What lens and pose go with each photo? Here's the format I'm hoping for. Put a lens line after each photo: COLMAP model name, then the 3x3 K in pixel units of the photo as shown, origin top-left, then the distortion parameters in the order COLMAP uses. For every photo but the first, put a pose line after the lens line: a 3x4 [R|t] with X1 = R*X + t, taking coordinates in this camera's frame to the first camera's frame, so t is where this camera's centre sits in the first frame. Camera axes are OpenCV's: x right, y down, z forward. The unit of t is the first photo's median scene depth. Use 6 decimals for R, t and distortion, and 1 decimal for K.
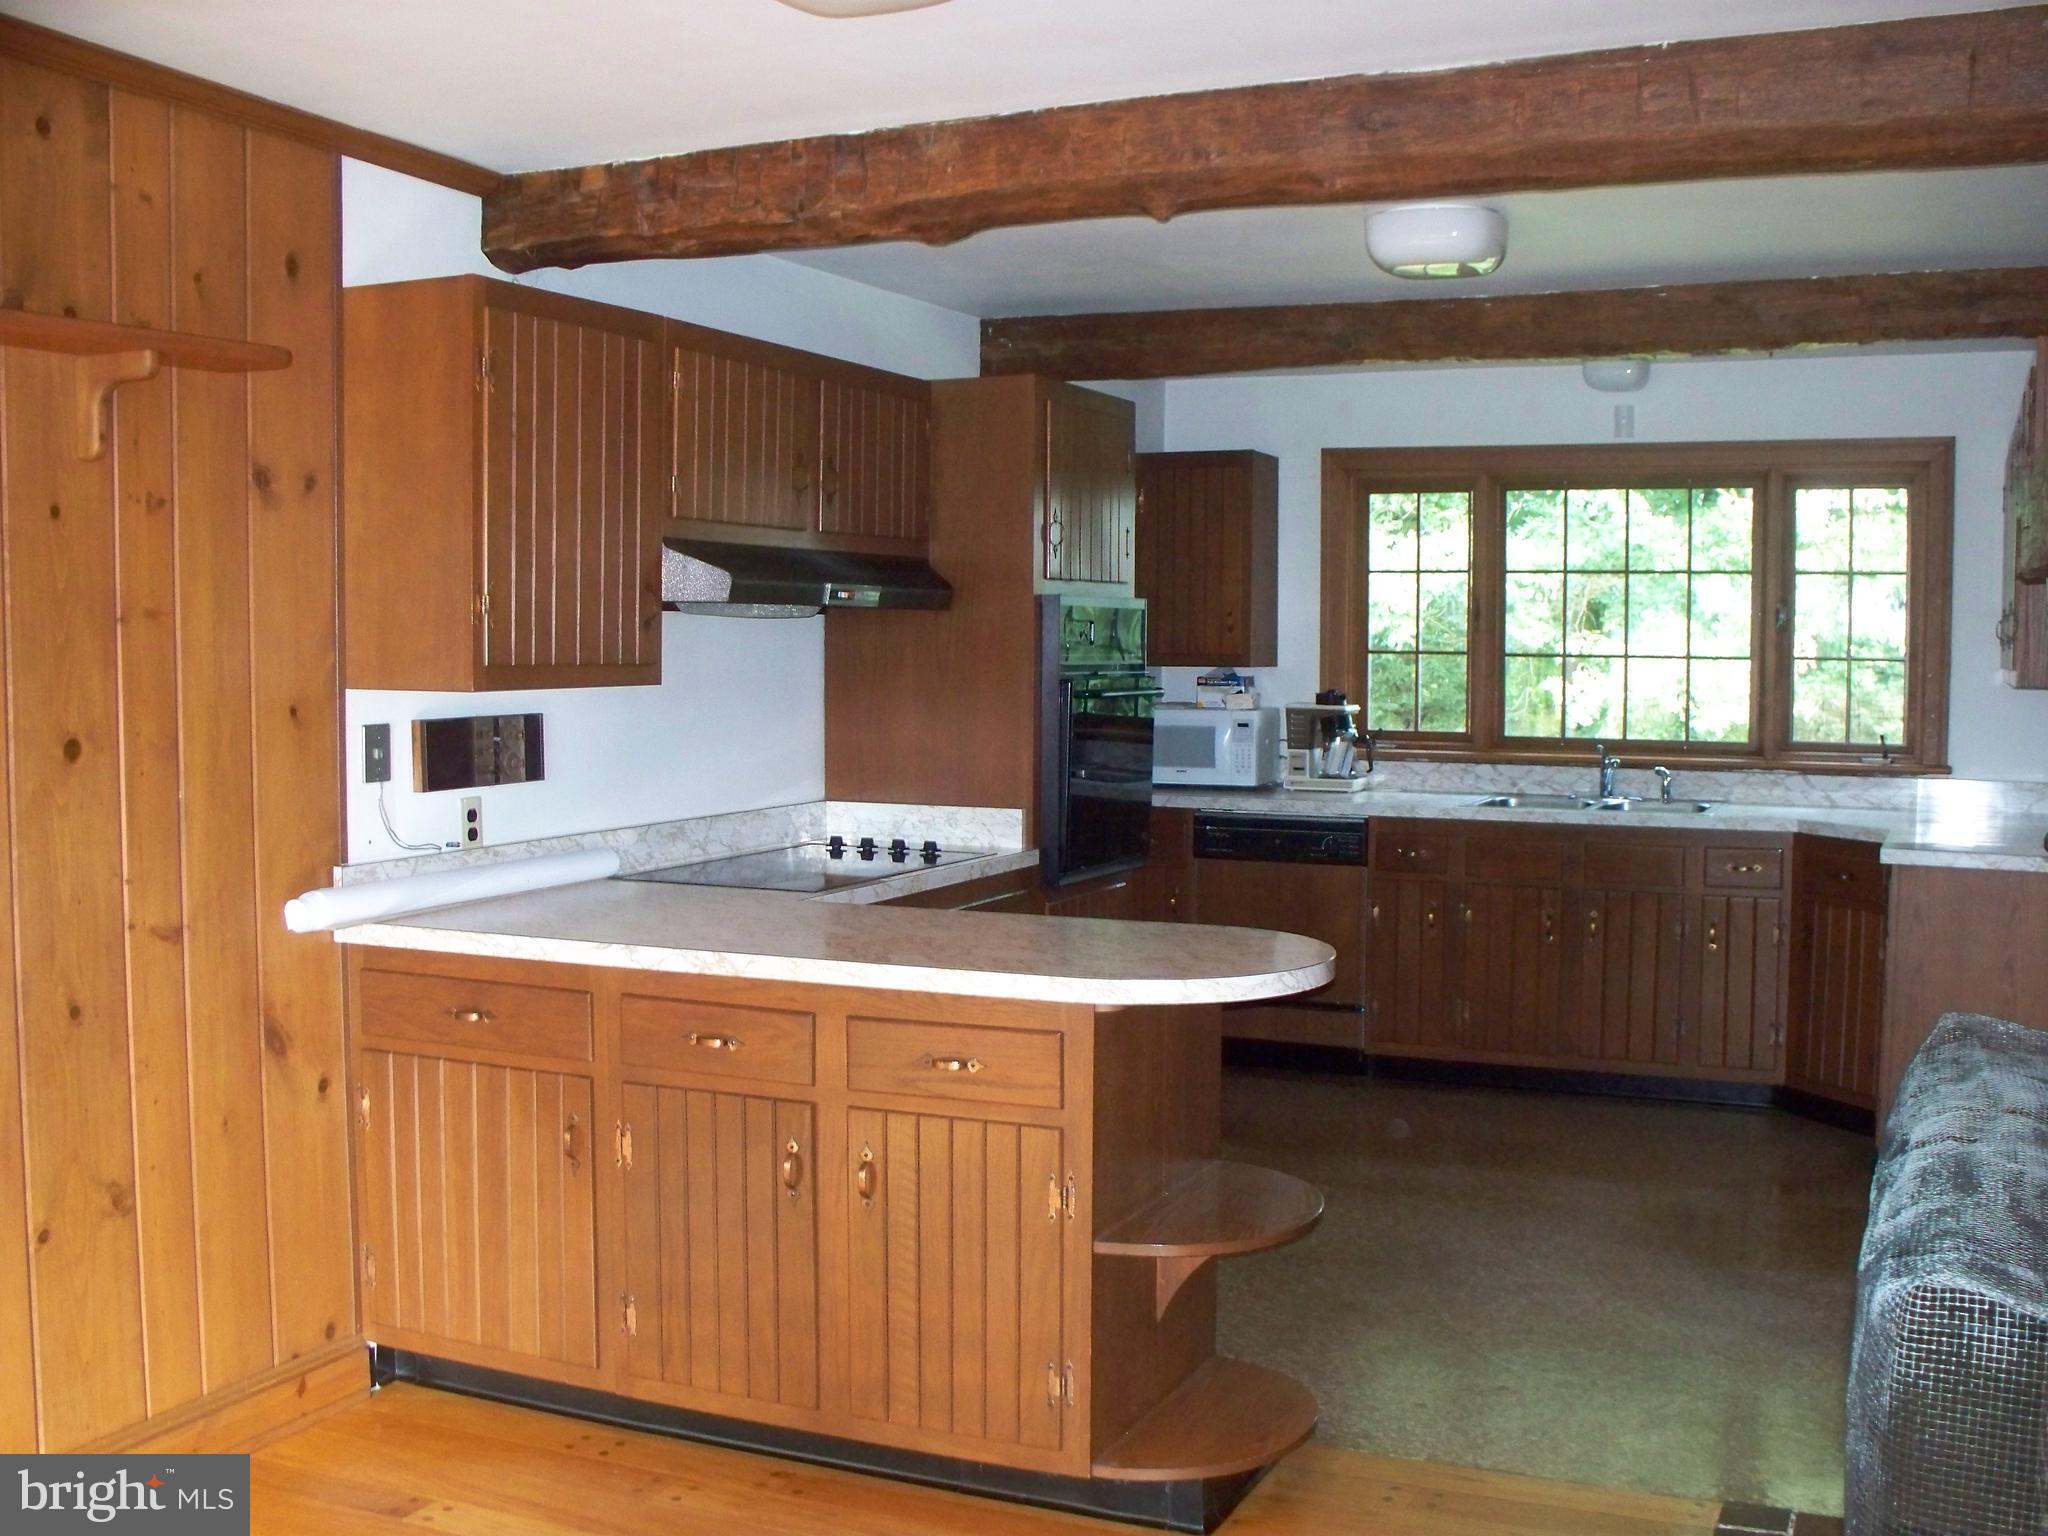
lens RADIAL K [[2122.3, 0, 1024.0], [0, 2122.3, 768.0], [0, 0, 1]] dist [-0.120129, 0.011377]
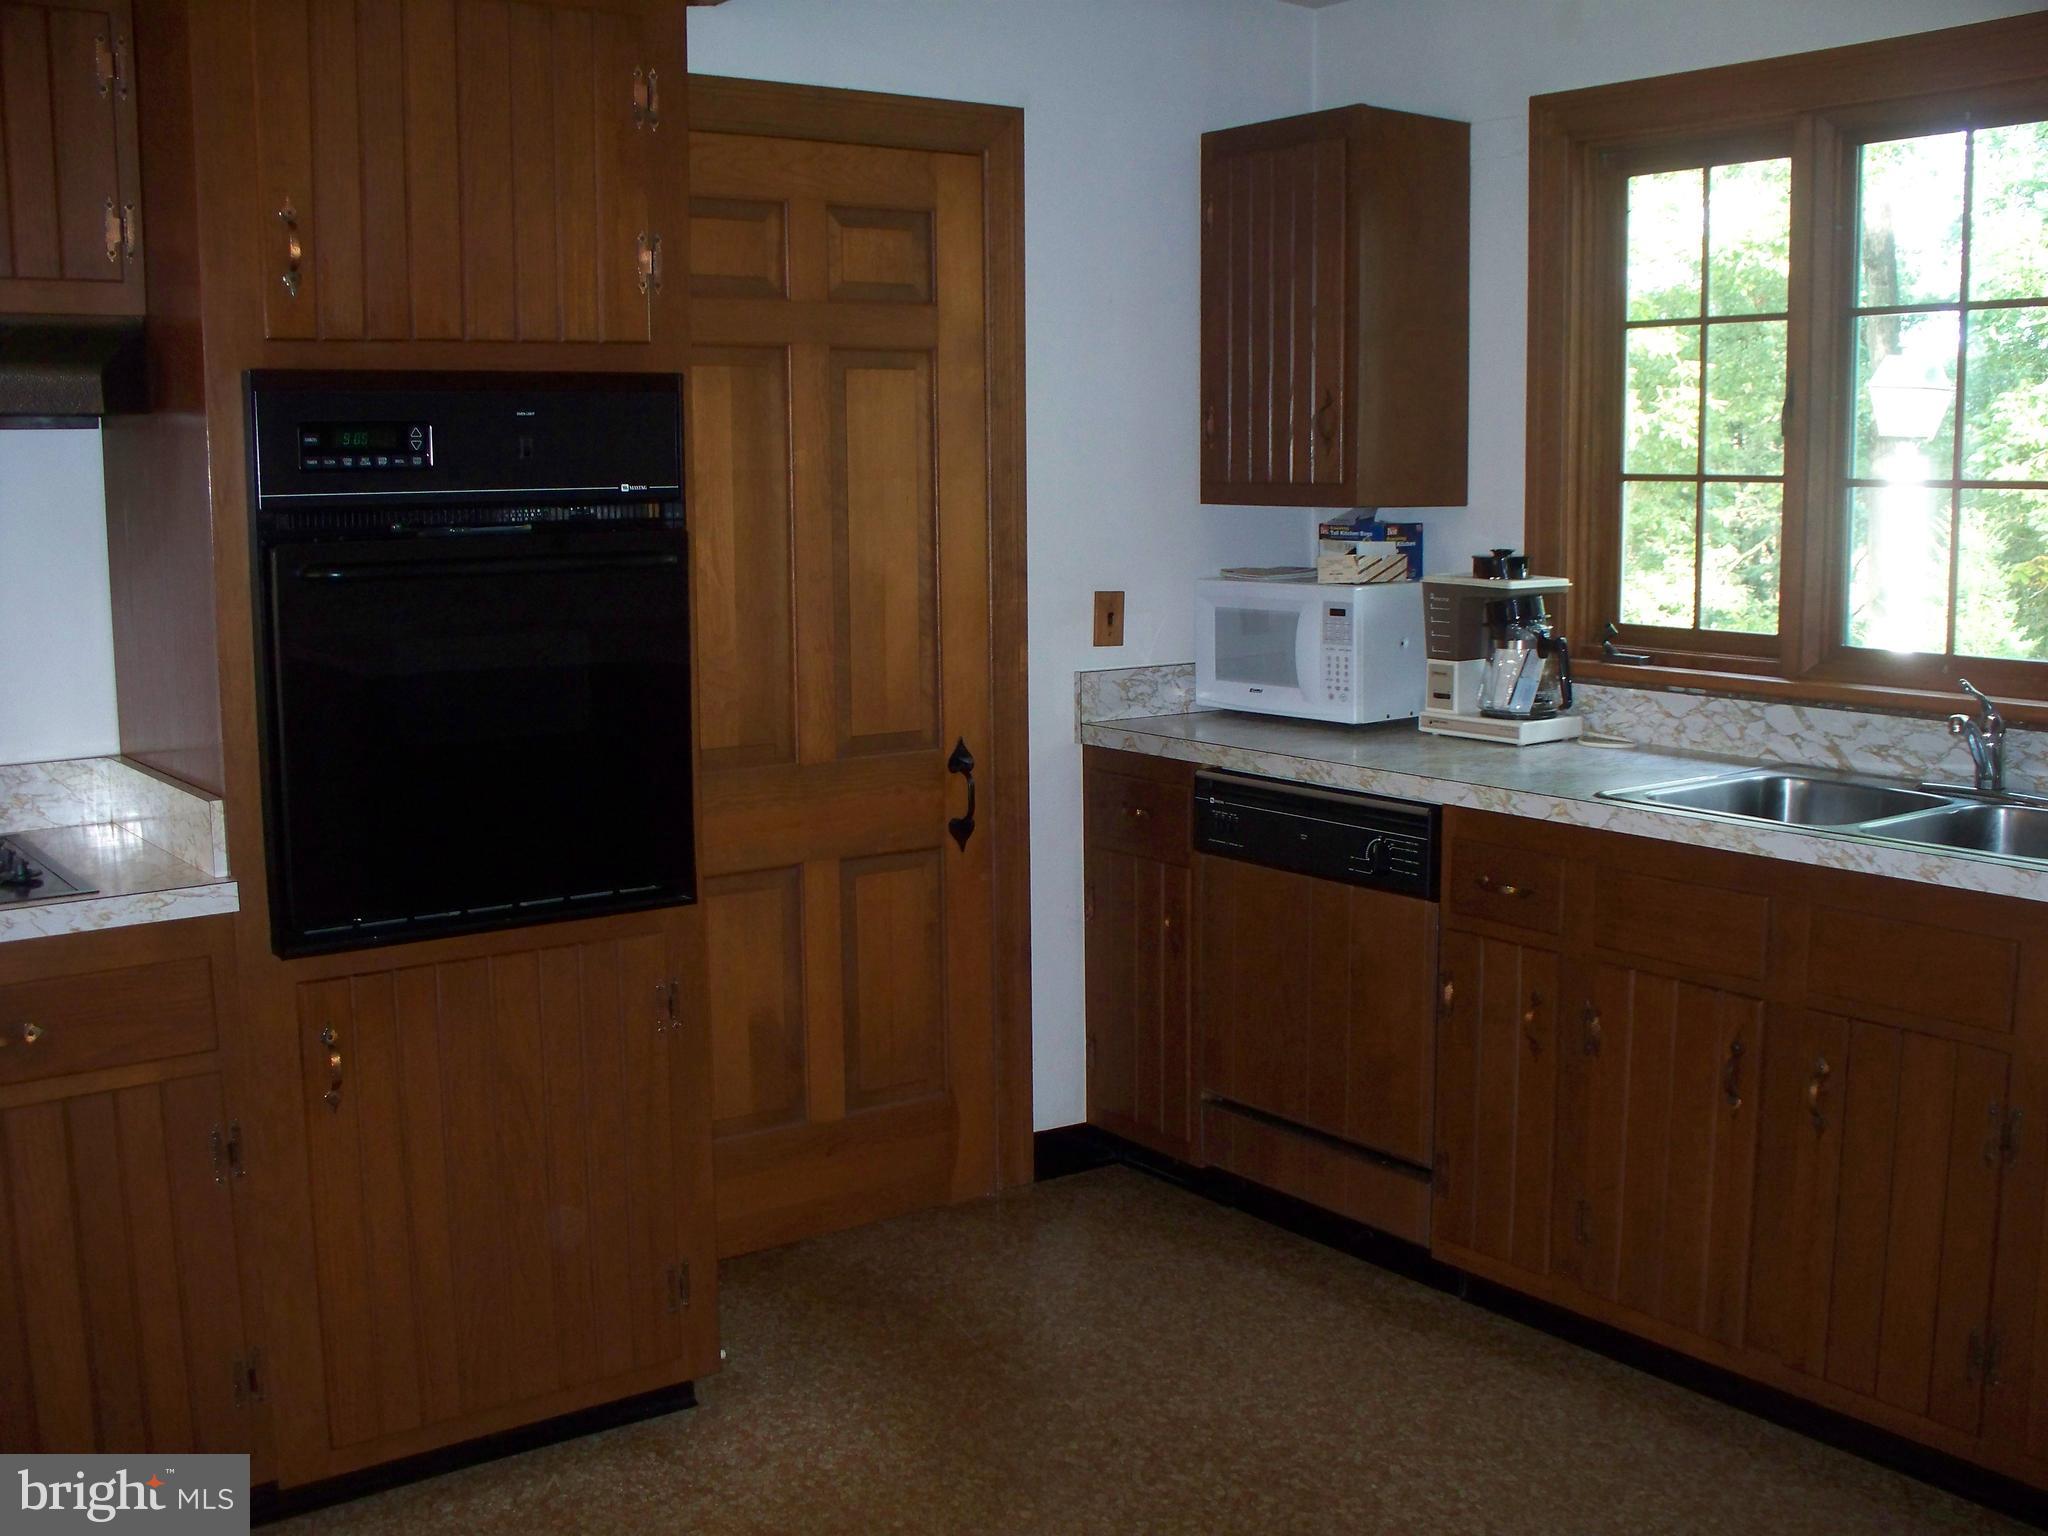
lens RADIAL K [[2122.3, 0, 1024.0], [0, 2122.3, 768.0], [0, 0, 1]] dist [-0.120129, 0.011377]
pose [[0.863315, 0.058256, -0.501293, 0.308992], [-0.018295, 0.996275, 0.084272, -0.024772], [0.504335, -0.063583, 0.861164, 0.482124]]
